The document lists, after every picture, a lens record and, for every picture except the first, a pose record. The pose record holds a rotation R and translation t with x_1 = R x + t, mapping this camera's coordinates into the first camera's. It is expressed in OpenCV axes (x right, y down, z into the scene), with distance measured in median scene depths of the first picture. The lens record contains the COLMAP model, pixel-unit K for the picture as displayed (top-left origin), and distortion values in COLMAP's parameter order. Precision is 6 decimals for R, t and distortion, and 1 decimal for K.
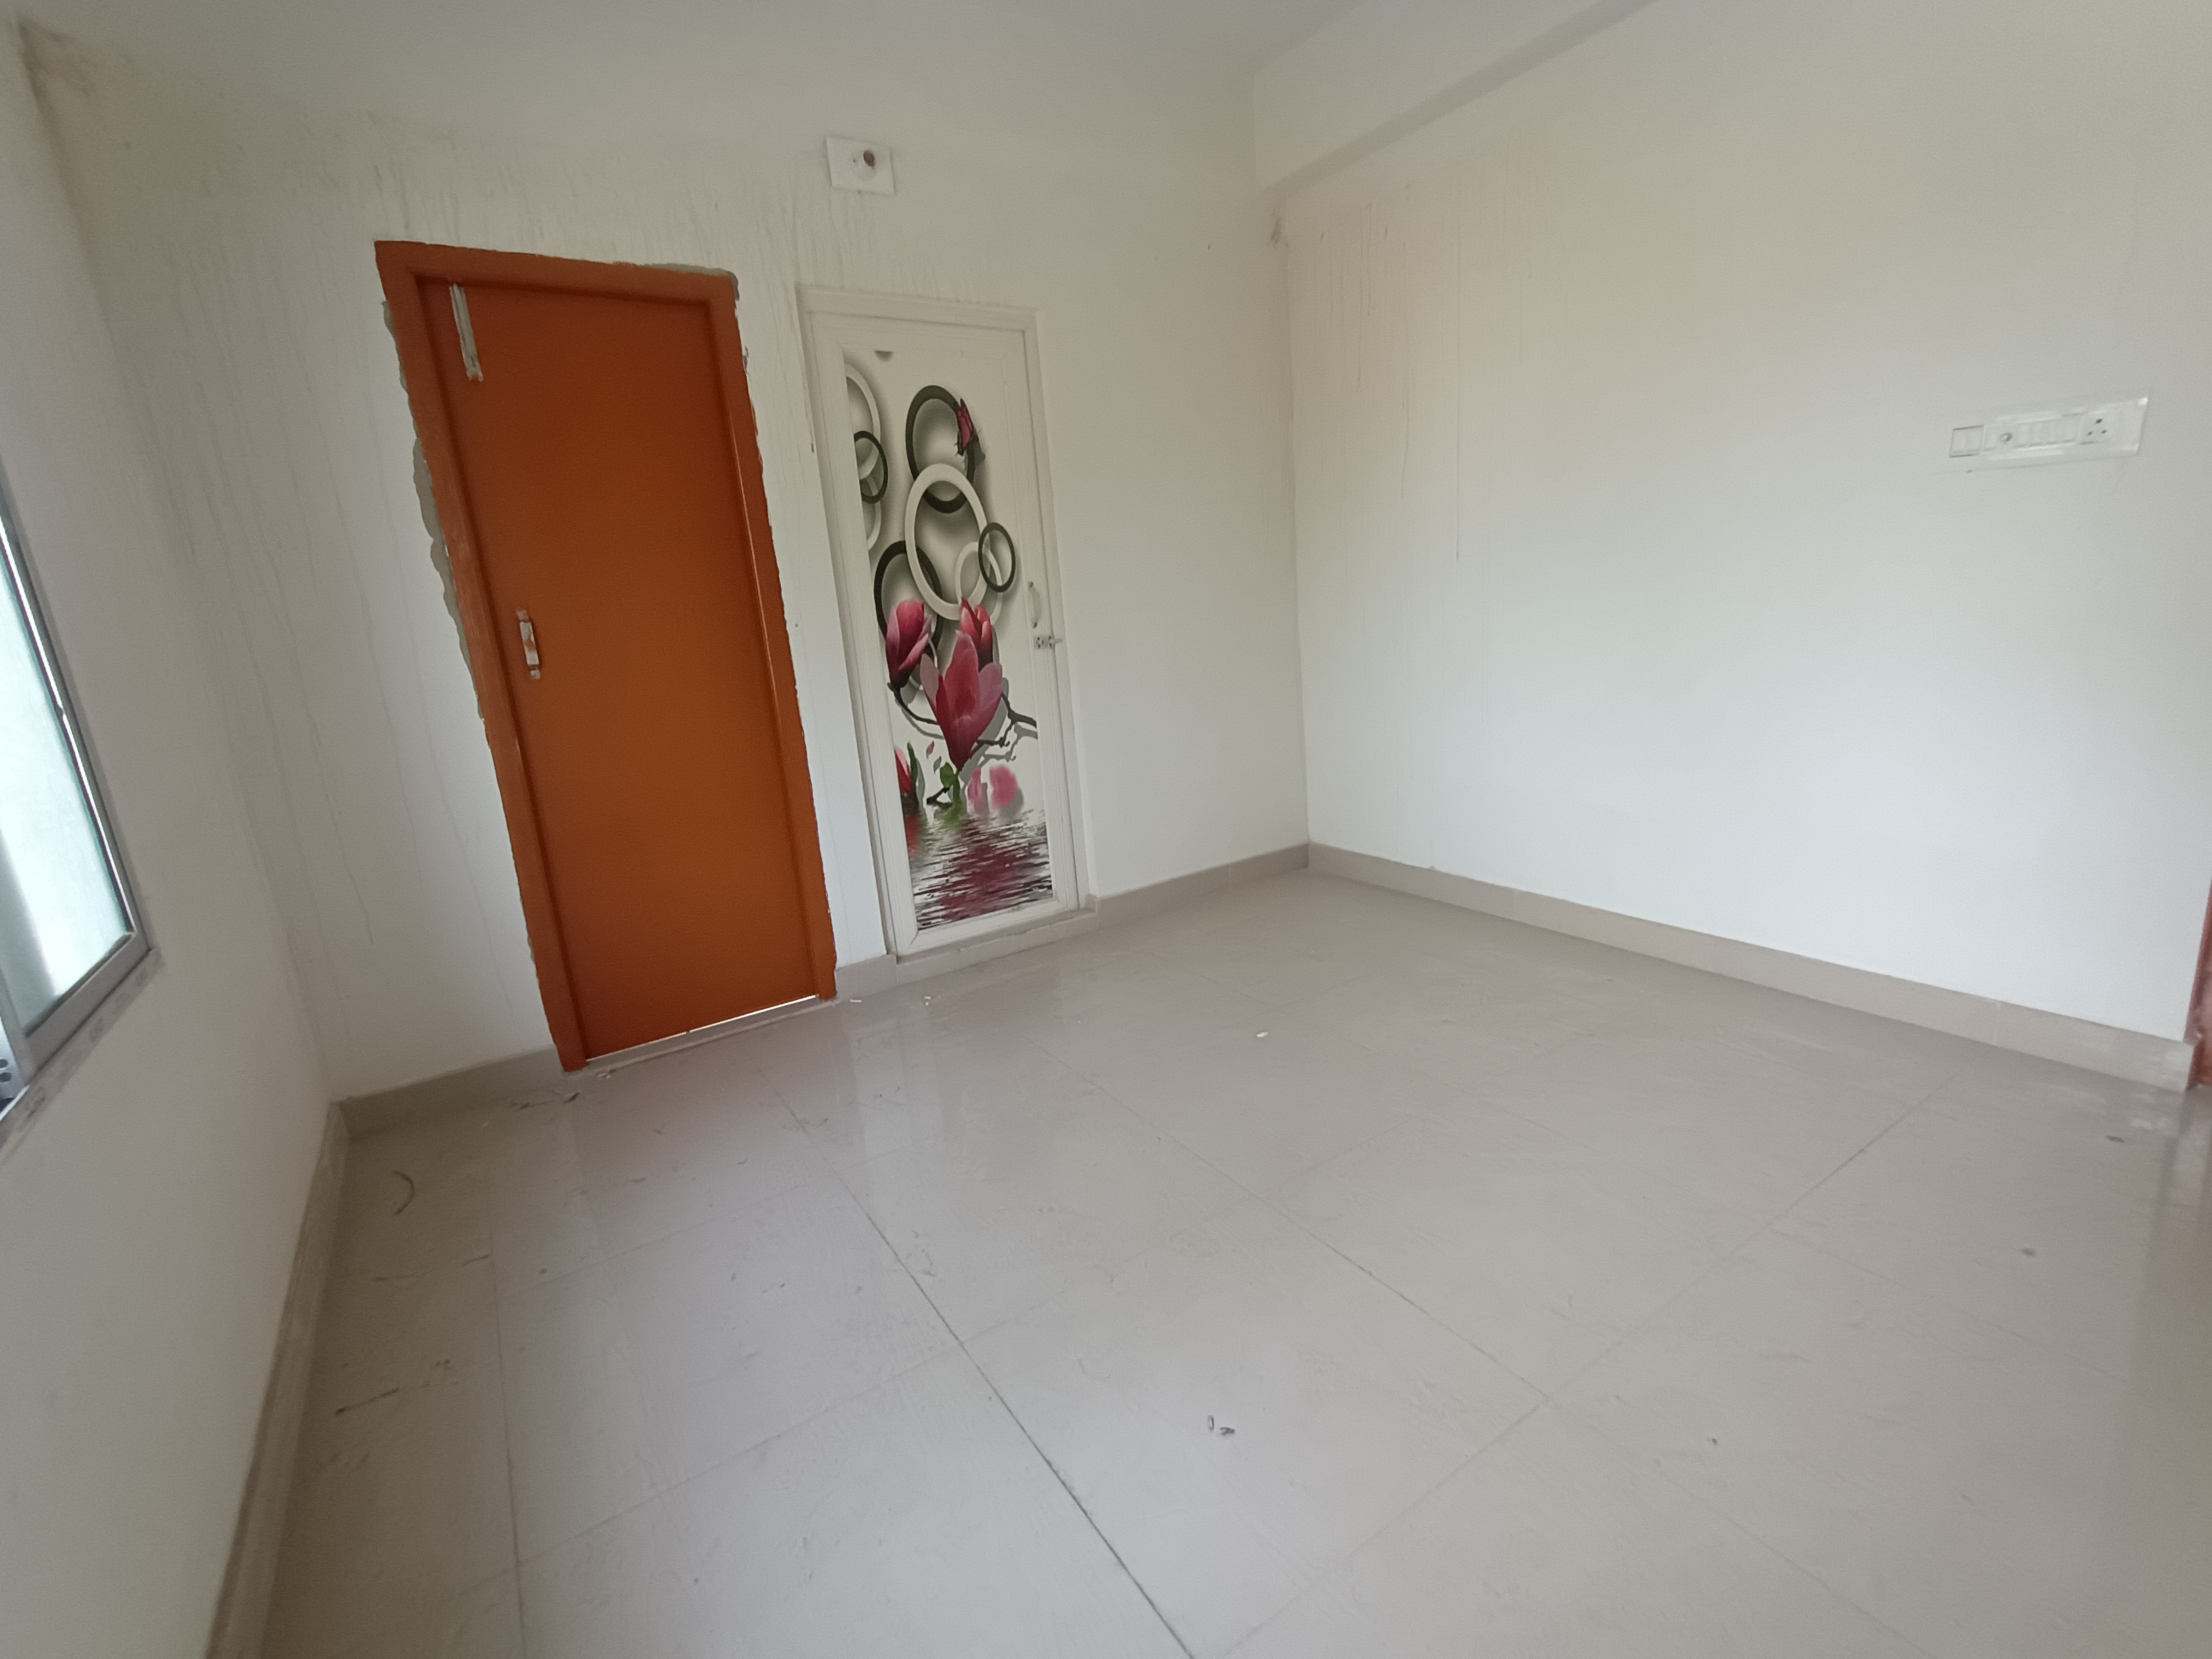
lens RADIAL K [[1000.4, 0, 1110.7], [0, 1000.4, 839.7], [0, 0, 1]] dist [0.000628, -0.001667]
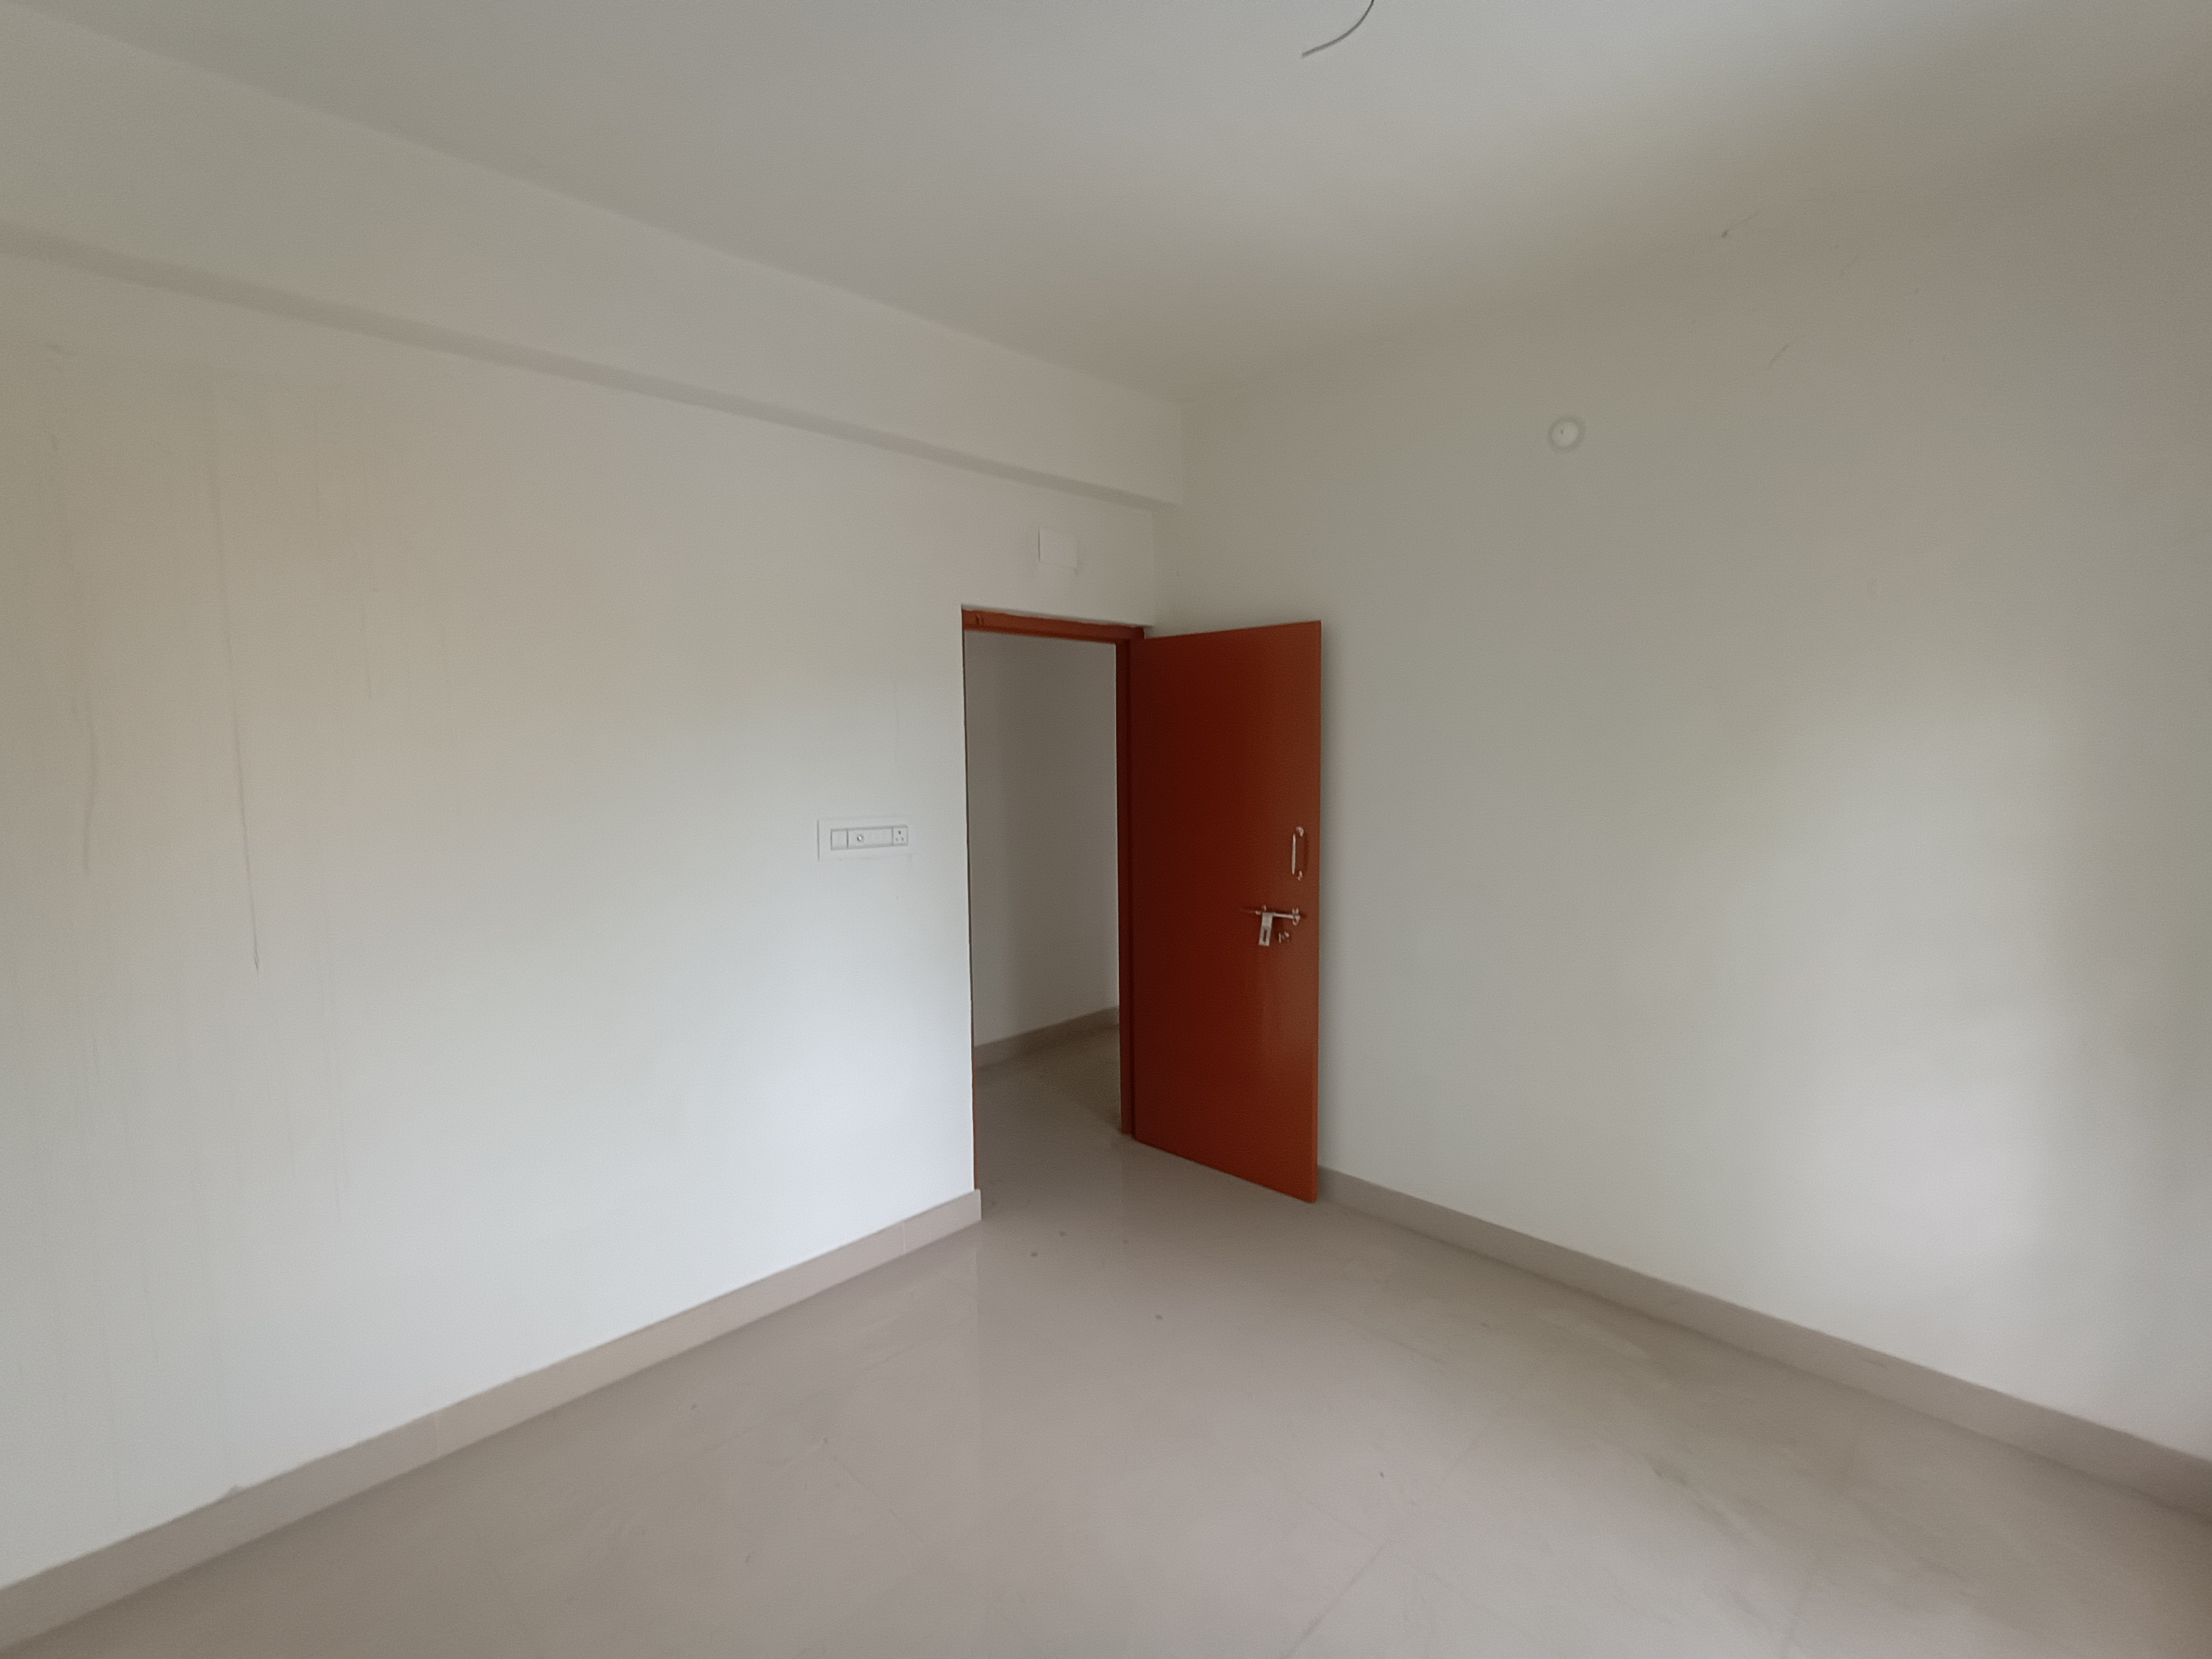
lens RADIAL K [[995.4, 0, 1112.4], [0, 995.4, 836.1], [0, 0, 1]] dist [-0.003933, -0.000645]
pose [[-0.219965, -0.011225, 0.975443, -0.364302], [0.255687, 0.964312, 0.068754, -0.264742], [-0.941403, 0.264532, -0.209245, 0.609326]]
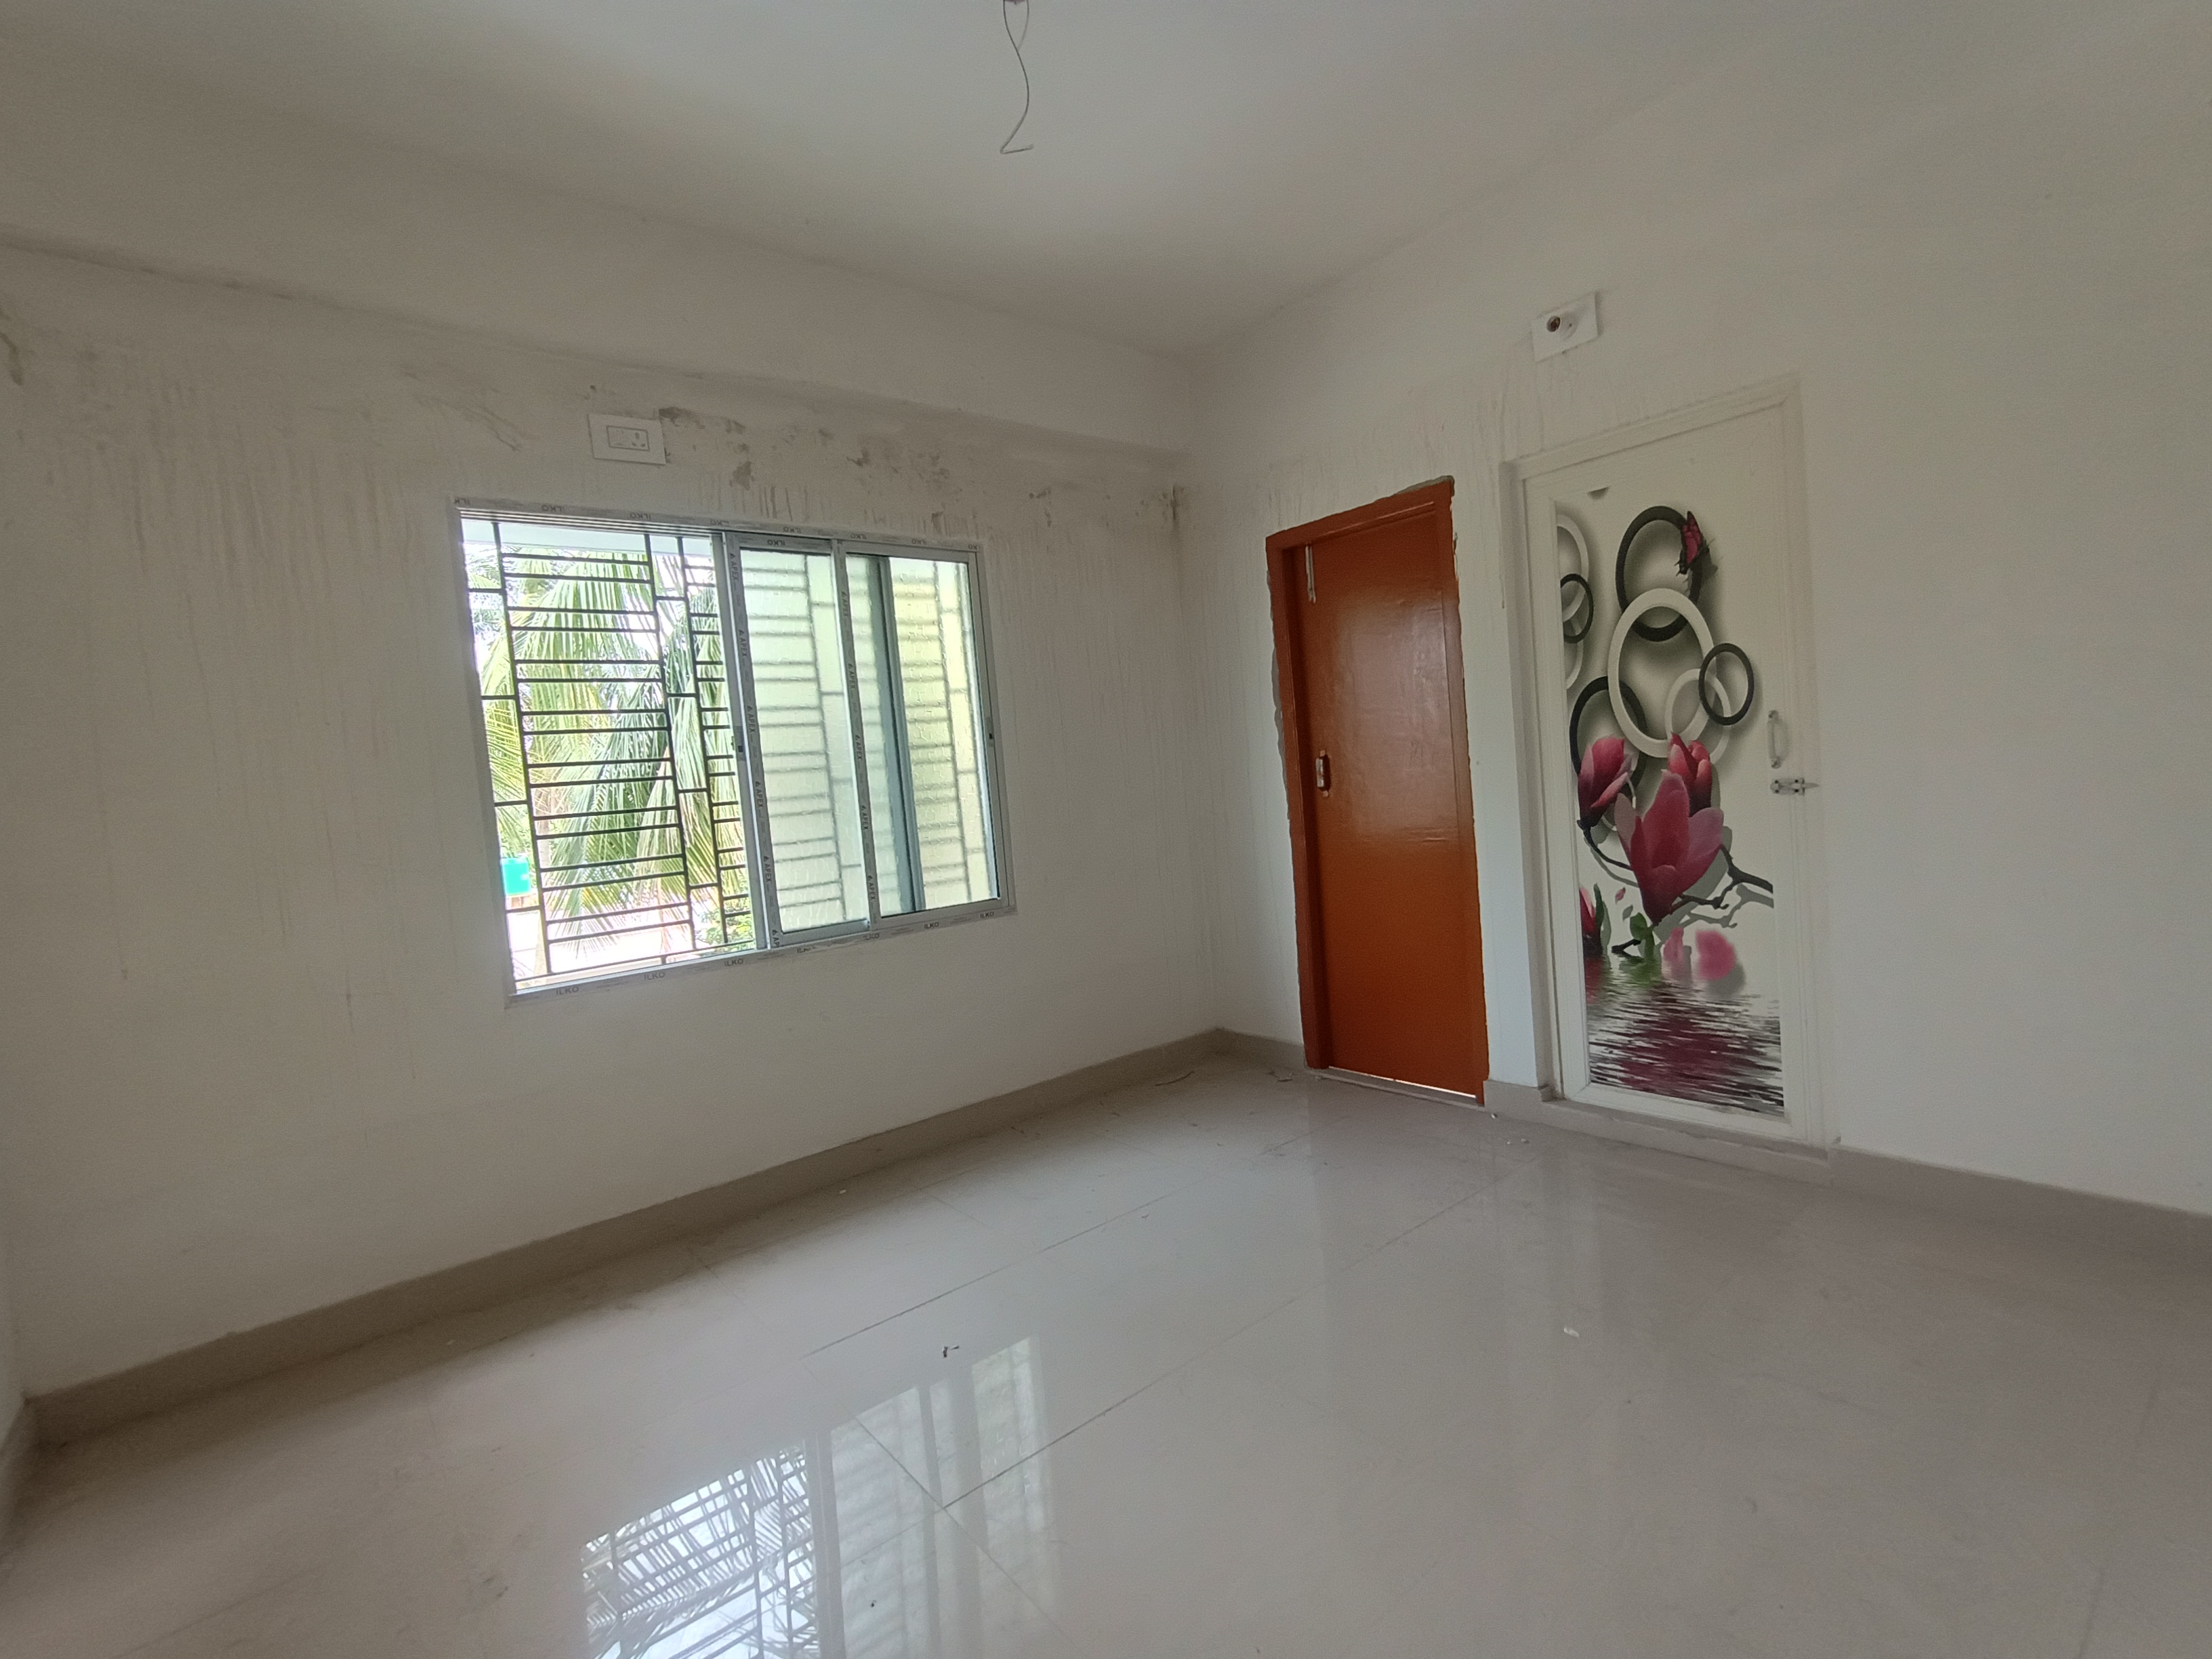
lens RADIAL K [[1000.4, 0, 1110.7], [0, 1000.4, 839.7], [0, 0, 1]] dist [0.000628, -0.001667]
pose [[0.108432, 0.124485, -0.986279, 0.661180], [-0.158769, 0.981562, 0.106435, -0.161621], [0.981343, 0.145050, 0.126197, 0.410705]]
